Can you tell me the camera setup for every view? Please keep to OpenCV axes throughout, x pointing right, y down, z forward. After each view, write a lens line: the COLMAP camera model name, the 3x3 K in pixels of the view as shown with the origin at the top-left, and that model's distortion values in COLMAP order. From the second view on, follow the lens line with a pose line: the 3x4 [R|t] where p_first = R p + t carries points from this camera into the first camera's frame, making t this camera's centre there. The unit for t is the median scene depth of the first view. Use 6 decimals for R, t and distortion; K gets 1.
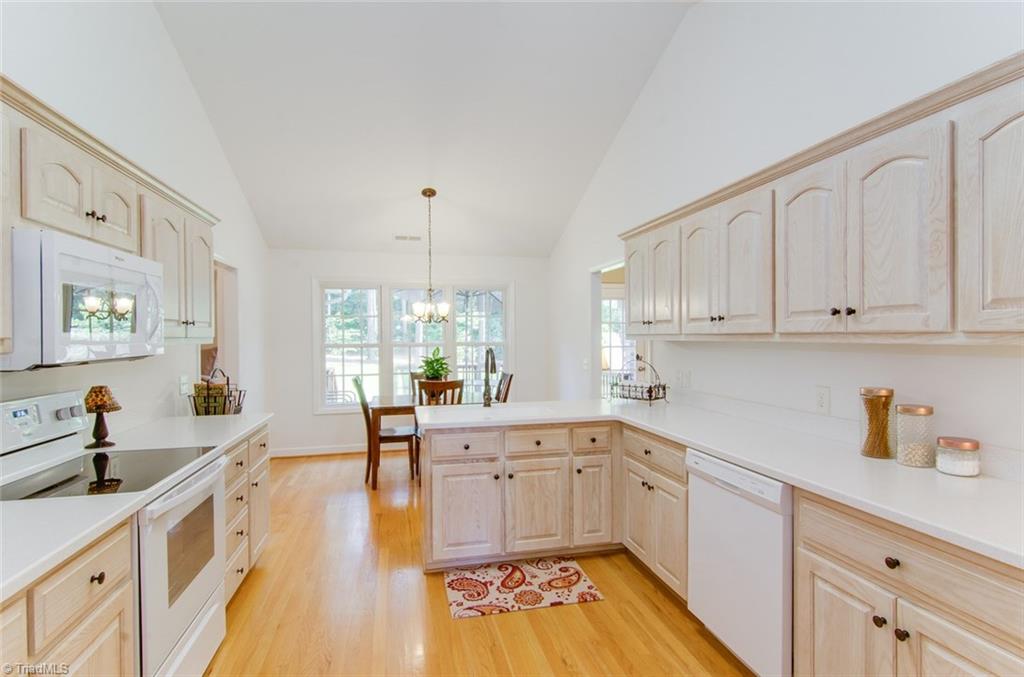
lens RADIAL K [[461.0, 0, 533.4], [0, 461.0, 336.5], [0, 0, 1]] dist [0.001513, -0.000124]
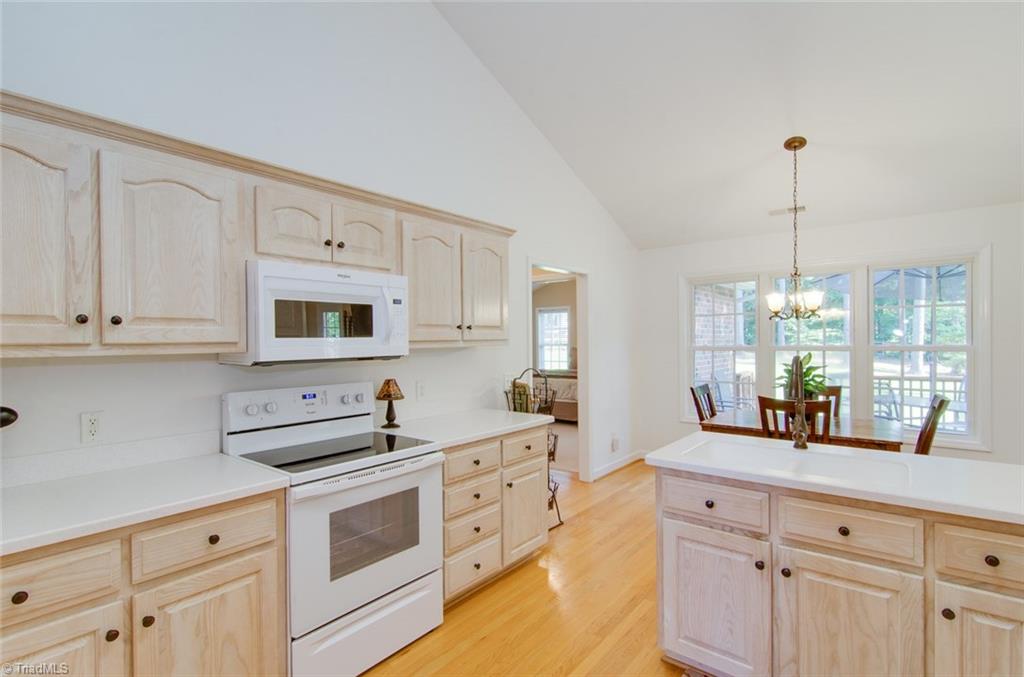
lens RADIAL K [[484.2, 0, 511.0], [0, 484.2, 343.6], [0, 0, 1]] dist [0.014556, -0.010050]
pose [[0.621159, 0.007643, -0.783647, 0.223644], [0.002286, 0.999931, 0.011565, -0.002783], [0.783681, -0.008975, 0.621098, 0.332628]]
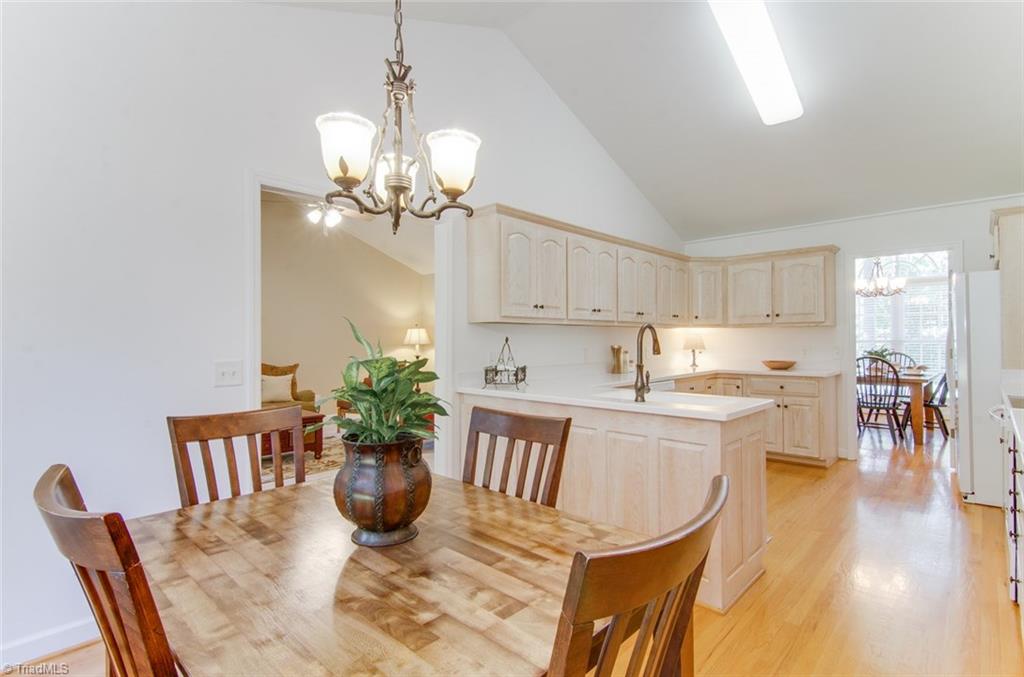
lens RADIAL K [[489.4, 0, 512.0], [0, 489.4, 338.5], [0, 0, 1]] dist [0.011583, -0.010614]
pose [[-0.562218, 0.015210, 0.826849, -0.708981], [0.015206, 0.999852, -0.008053, 0.056334], [-0.826849, 0.008046, -0.562366, 1.877224]]
